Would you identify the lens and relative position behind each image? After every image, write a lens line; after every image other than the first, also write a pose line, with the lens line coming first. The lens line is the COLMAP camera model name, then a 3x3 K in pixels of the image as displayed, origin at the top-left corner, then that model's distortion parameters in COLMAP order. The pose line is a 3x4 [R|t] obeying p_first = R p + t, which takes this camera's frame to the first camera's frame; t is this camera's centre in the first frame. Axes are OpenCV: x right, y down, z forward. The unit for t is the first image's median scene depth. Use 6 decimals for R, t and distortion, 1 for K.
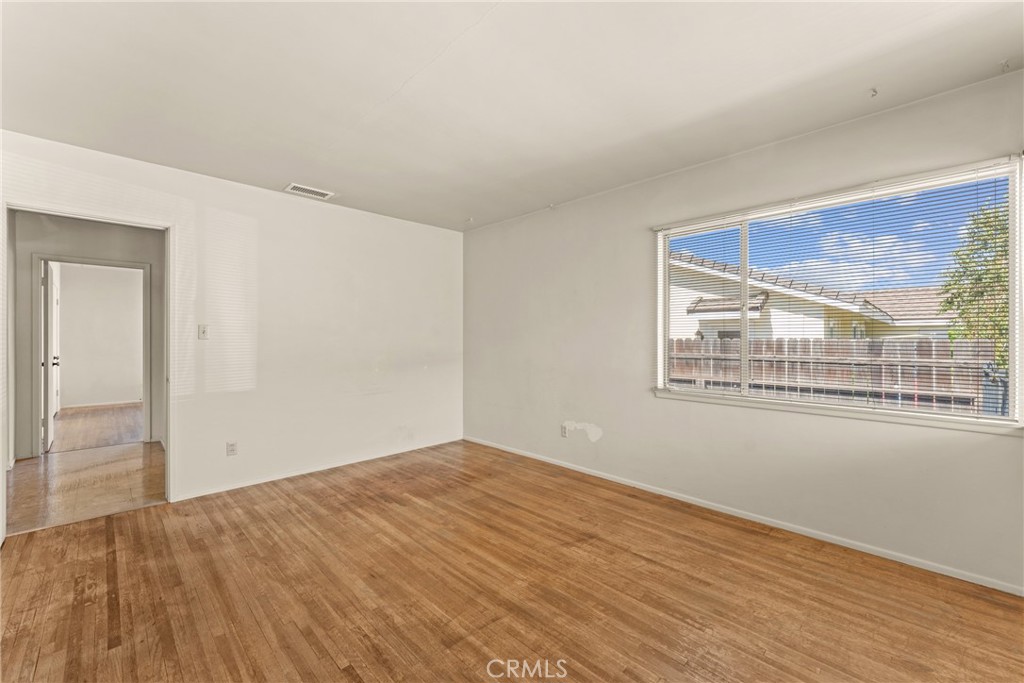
lens RADIAL K [[408.9, 0, 512.7], [0, 408.9, 337.0], [0, 0, 1]] dist [-0.000594, 0.000193]
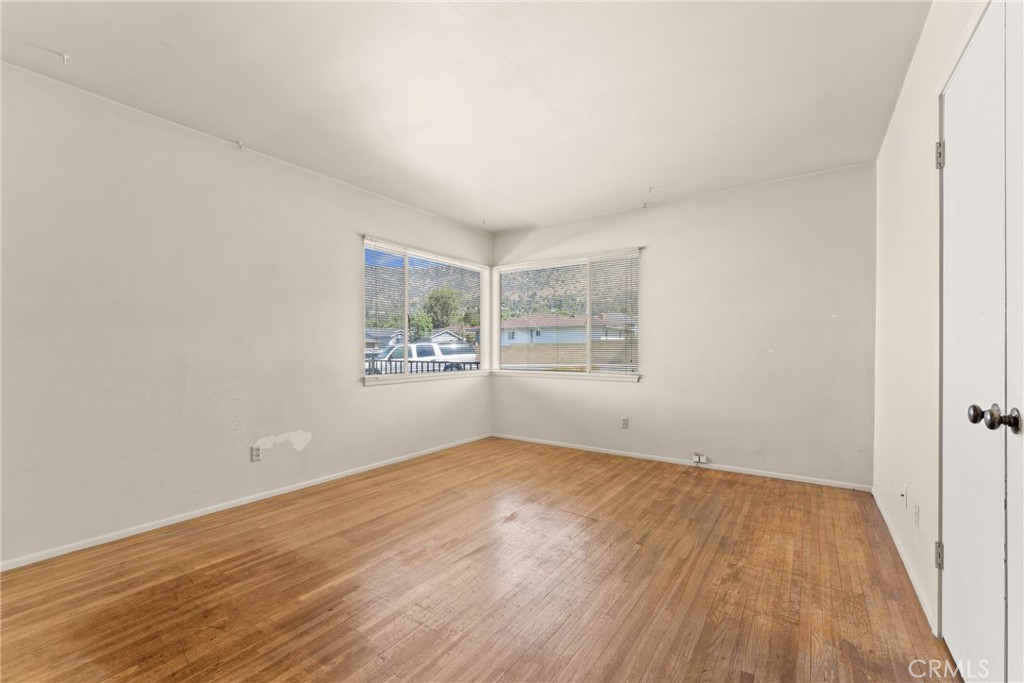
lens RADIAL K [[408.9, 0, 515.1], [0, 408.9, 348.3], [0, 0, 1]] dist [-0.000594, 0.000193]
pose [[-0.161647, -0.004242, 0.986840, -0.915726], [-0.003118, 0.999988, 0.003788, 0.041075], [-0.986844, -0.002464, -0.161658, 0.854735]]
